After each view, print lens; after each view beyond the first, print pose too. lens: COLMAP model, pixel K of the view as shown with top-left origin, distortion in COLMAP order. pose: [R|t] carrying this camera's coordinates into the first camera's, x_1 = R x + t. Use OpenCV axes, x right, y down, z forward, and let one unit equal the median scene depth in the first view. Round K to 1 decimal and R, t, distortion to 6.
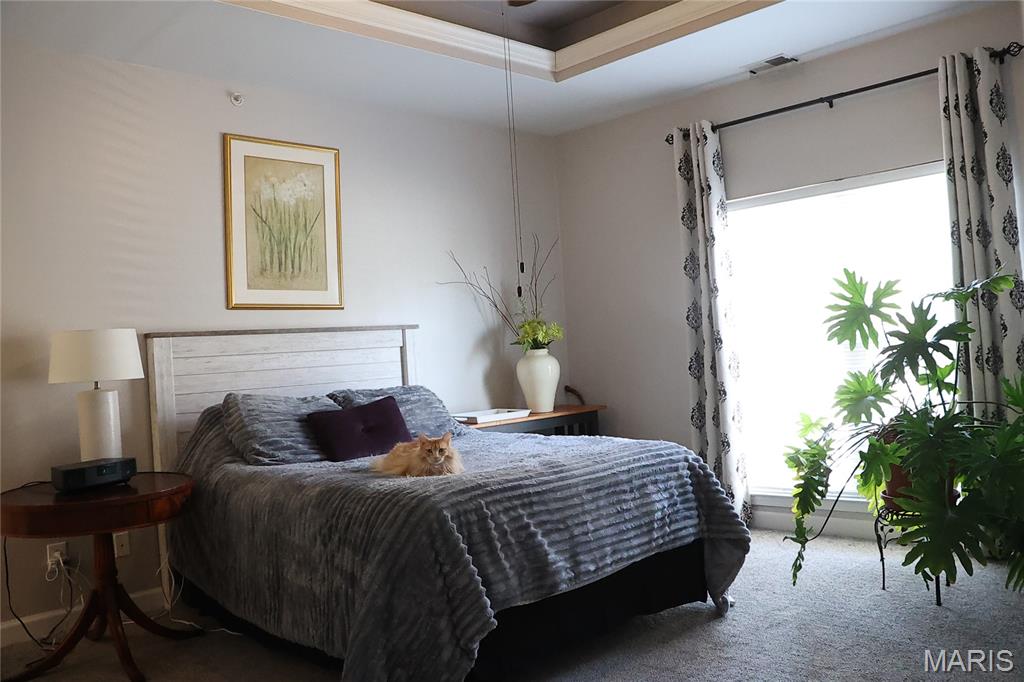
lens RADIAL K [[836.3, 0, 512.0], [0, 836.3, 341.0], [0, 0, 1]] dist [-0.181293, 0.152893]
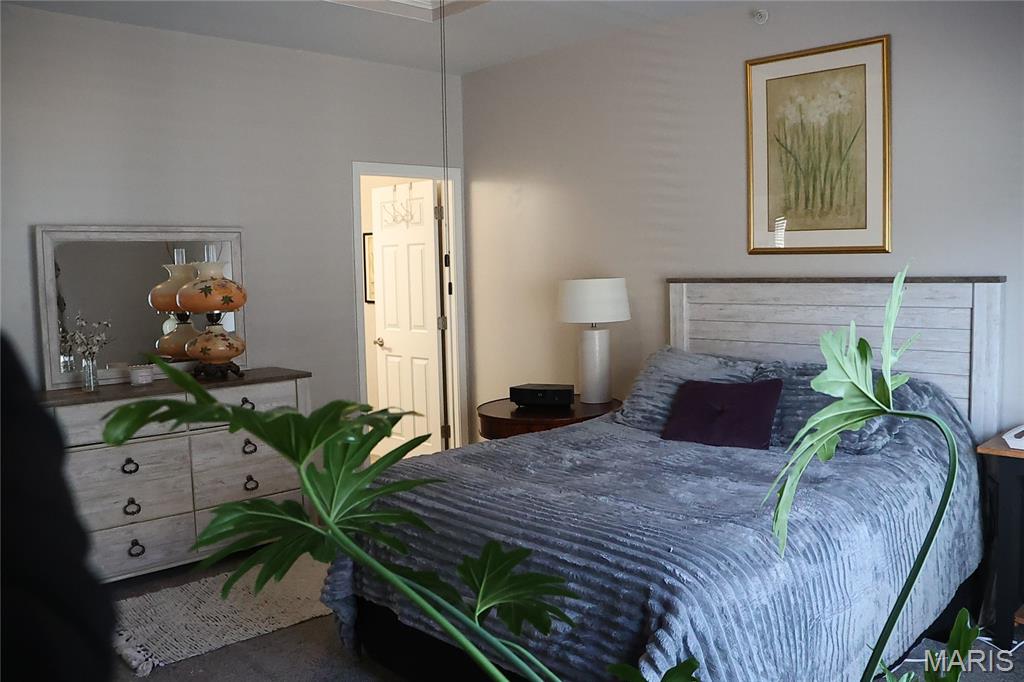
lens RADIAL K [[837.3, 0, 511.7], [0, 837.3, 330.5], [0, 0, 1]] dist [-0.190391, 0.201820]
pose [[0.018681, 0.132740, -0.990975, 0.703352], [0.036641, 0.990391, 0.133352, -0.104368], [0.999154, -0.038802, 0.013638, 0.852258]]
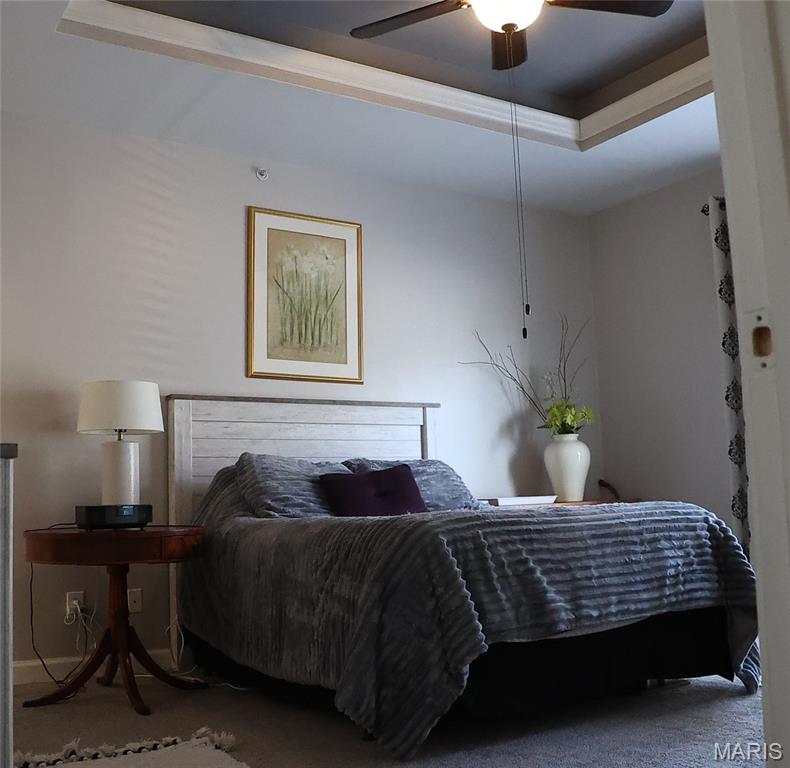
lens RADIAL K [[934.4, 0, 372.8], [0, 934.4, 386.0], [0, 0, 1]] dist [-0.168587, -0.004238]
pose [[0.978156, 0.004835, -0.207816, 0.051035], [-0.025964, 0.994742, -0.099067, 0.097302], [0.206244, 0.102299, 0.973138, -0.098318]]
